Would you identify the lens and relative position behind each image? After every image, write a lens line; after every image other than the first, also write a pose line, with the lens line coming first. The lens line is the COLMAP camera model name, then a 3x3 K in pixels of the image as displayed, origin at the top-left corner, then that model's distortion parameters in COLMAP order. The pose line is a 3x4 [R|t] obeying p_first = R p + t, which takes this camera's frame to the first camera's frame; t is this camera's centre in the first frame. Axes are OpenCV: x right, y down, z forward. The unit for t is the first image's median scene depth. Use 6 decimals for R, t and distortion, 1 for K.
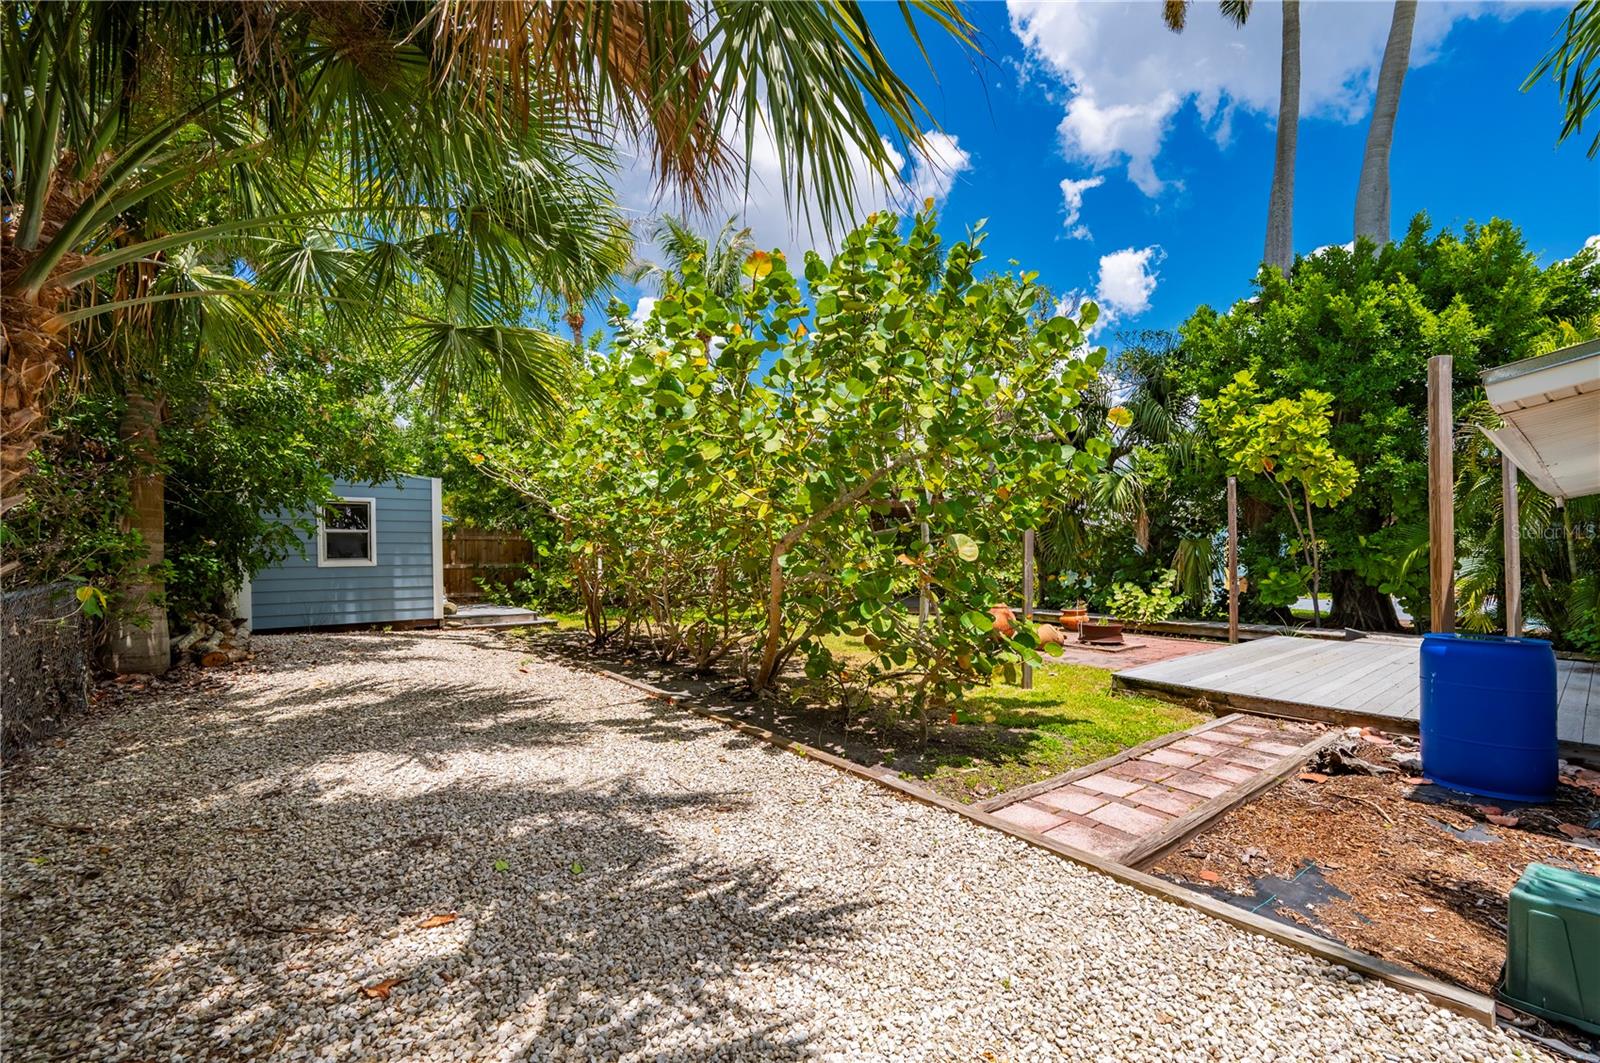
lens RADIAL K [[645.0, 0, 802.5], [0, 645.0, 546.3], [0, 0, 1]] dist [0.001948, -0.001226]
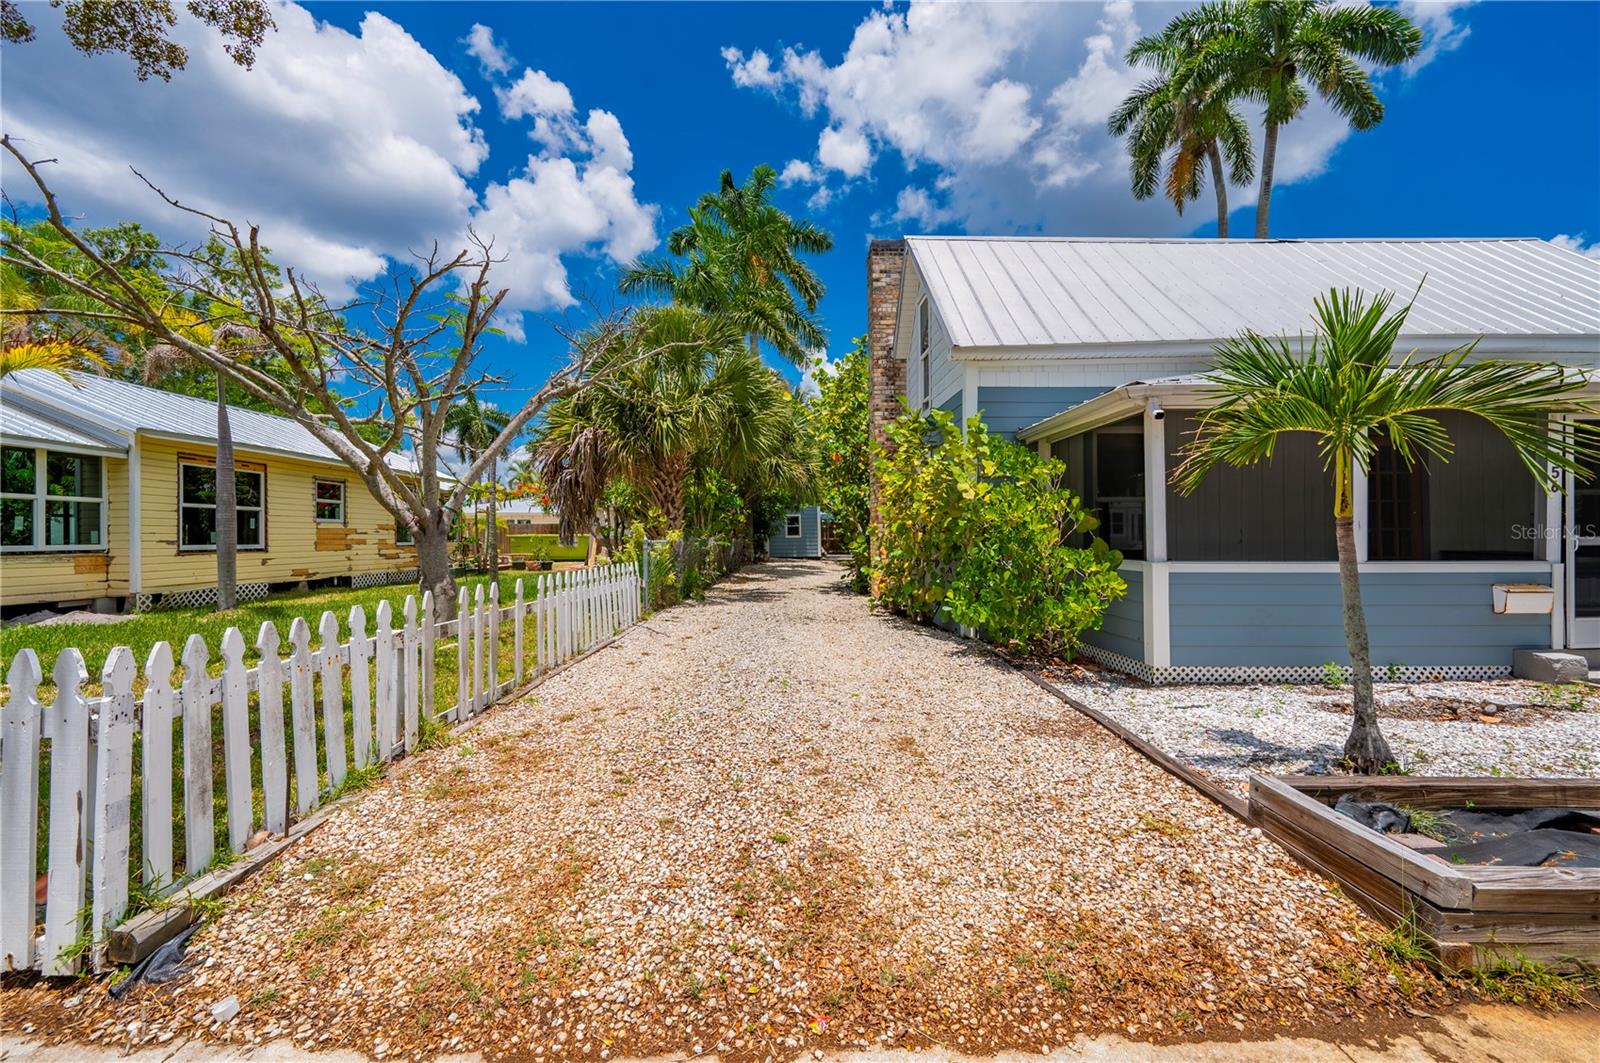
lens RADIAL K [[645.0, 0, 797.1], [0, 645.0, 535.1], [0, 0, 1]] dist [0.001948, -0.001226]
pose [[0.793503, -0.000231, -0.608566, 1.393136], [0.007963, 0.999918, 0.010003, -0.012996], [0.608514, -0.012784, 0.793440, -1.683368]]
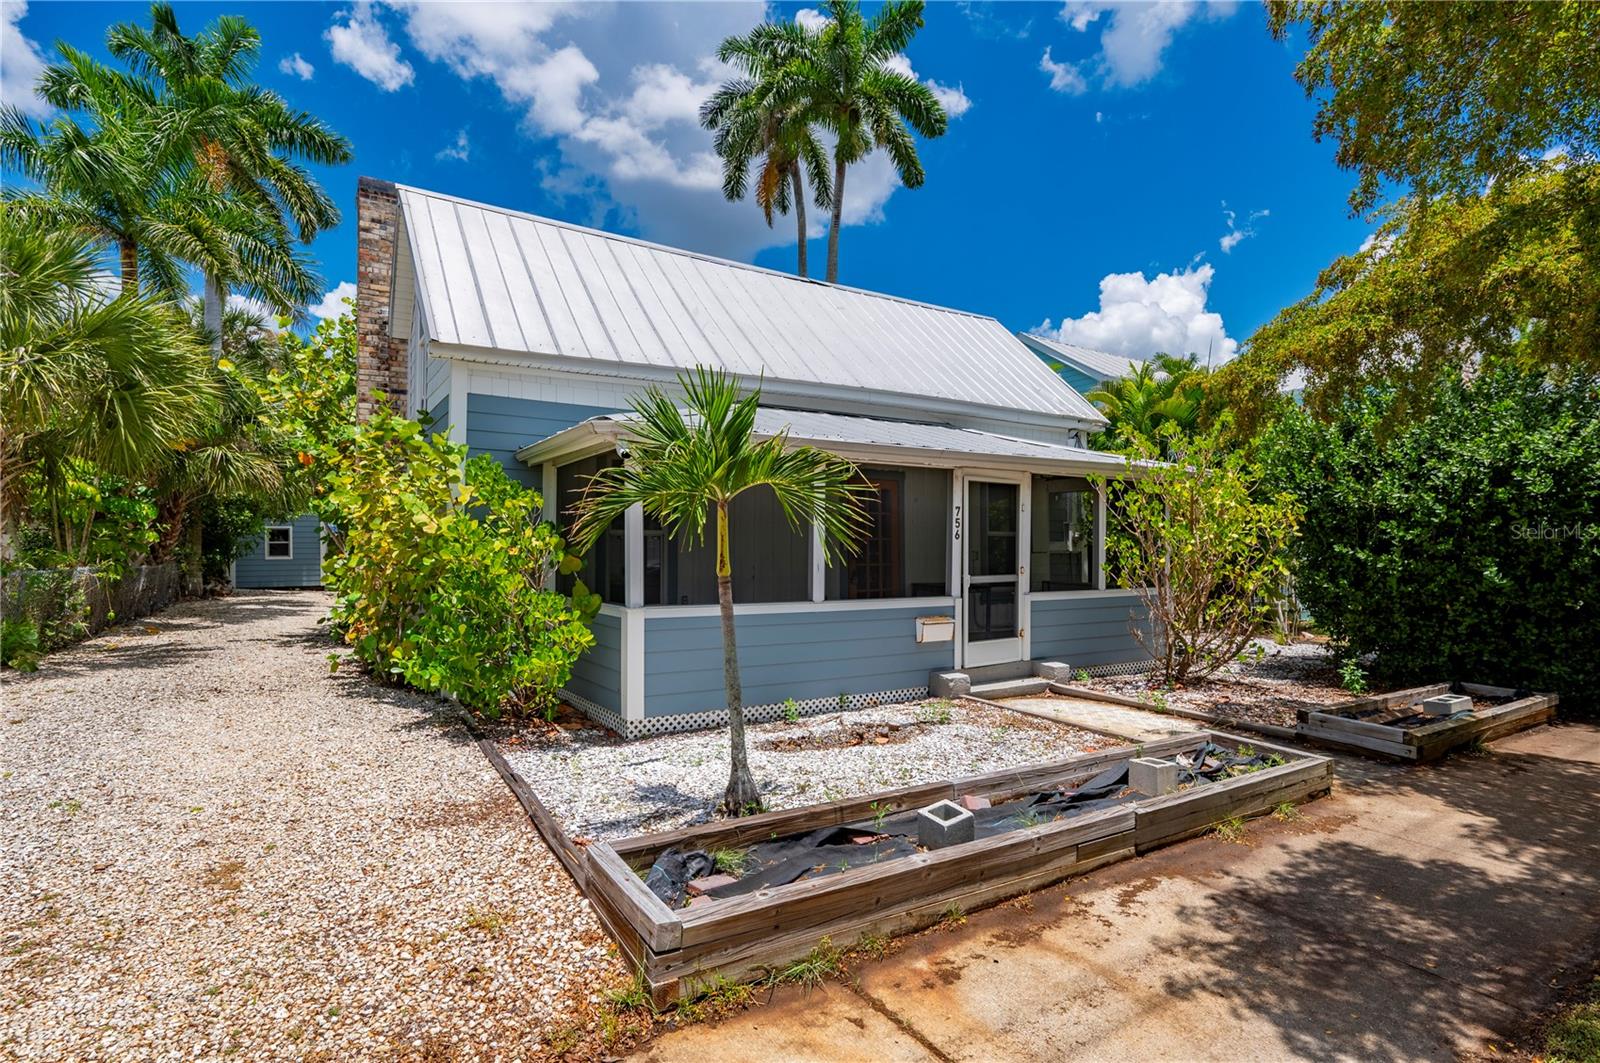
lens RADIAL K [[779.8, 0, 822.6], [0, 779.8, 538.2], [0, 0, 1]] dist [0.000560, 0.000299]
pose [[0.995148, 0.007739, -0.098089, 1.594117], [-0.008066, 0.999963, -0.002933, -0.053458], [0.098063, 0.003710, 0.995173, -1.657576]]
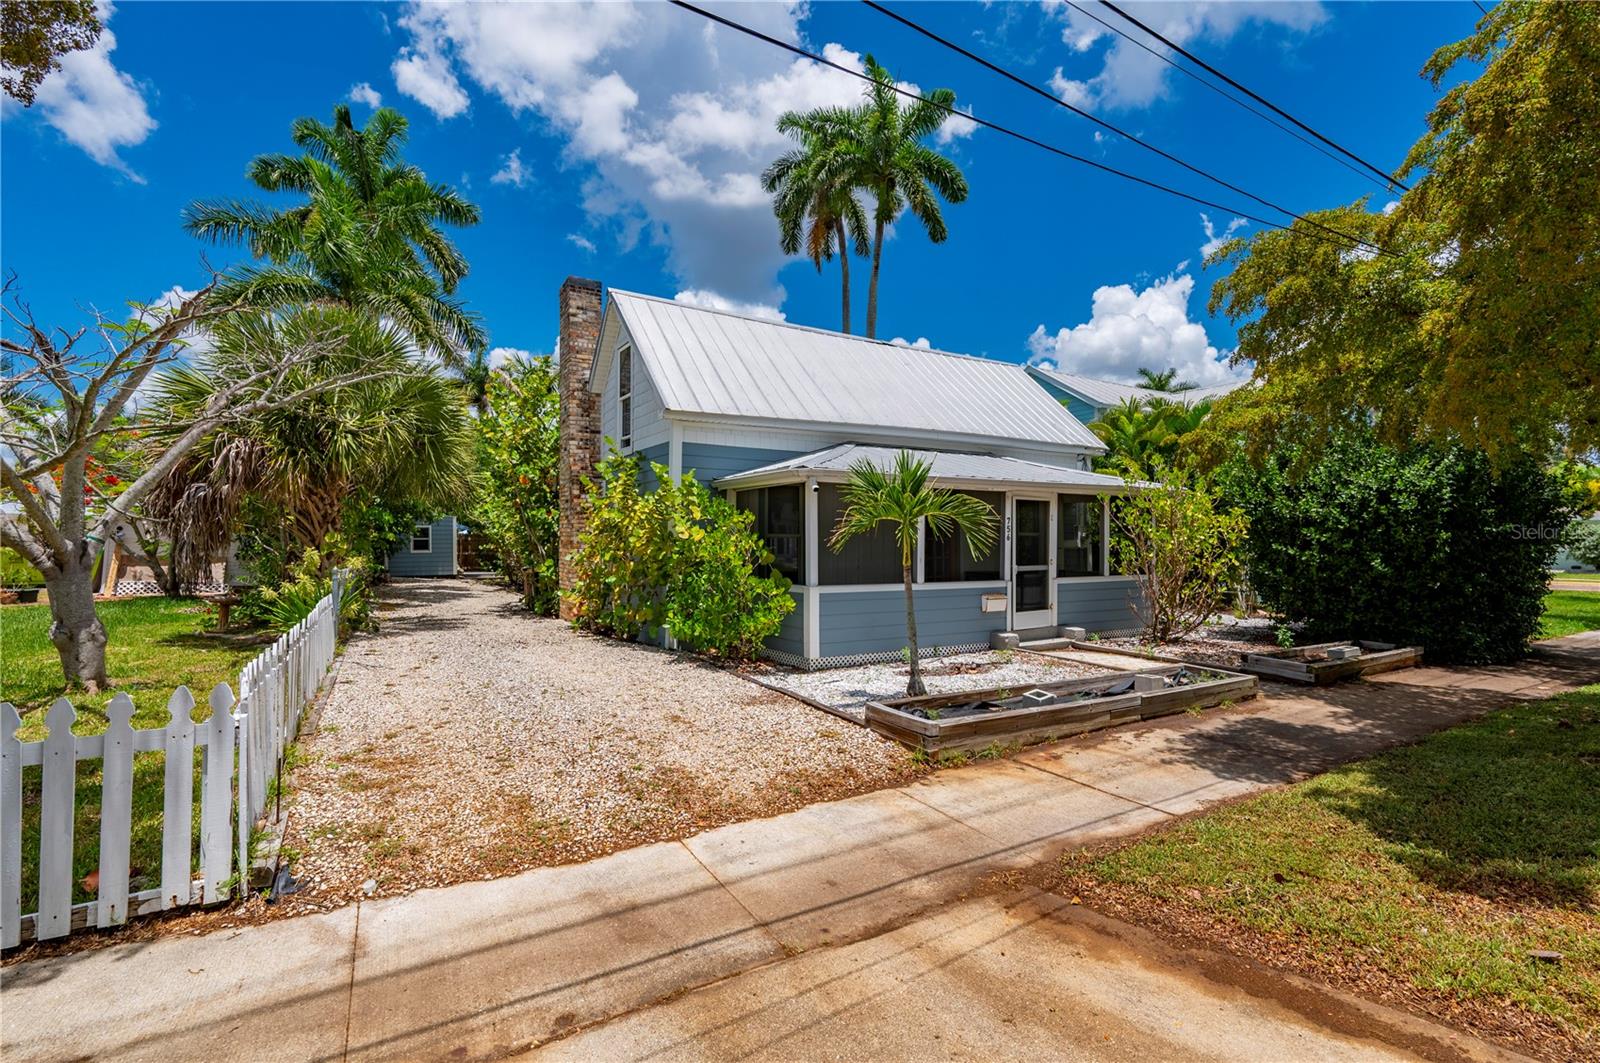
lens RADIAL K [[743.2, 0, 824.5], [0, 743.2, 529.1], [0, 0, 1]] dist [0.007557, 0.000312]
pose [[0.995792, 0.007601, -0.091331, 1.405433], [-0.008085, 0.999955, -0.004936, -0.073007], [0.091289, 0.005654, 0.995808, -2.178372]]
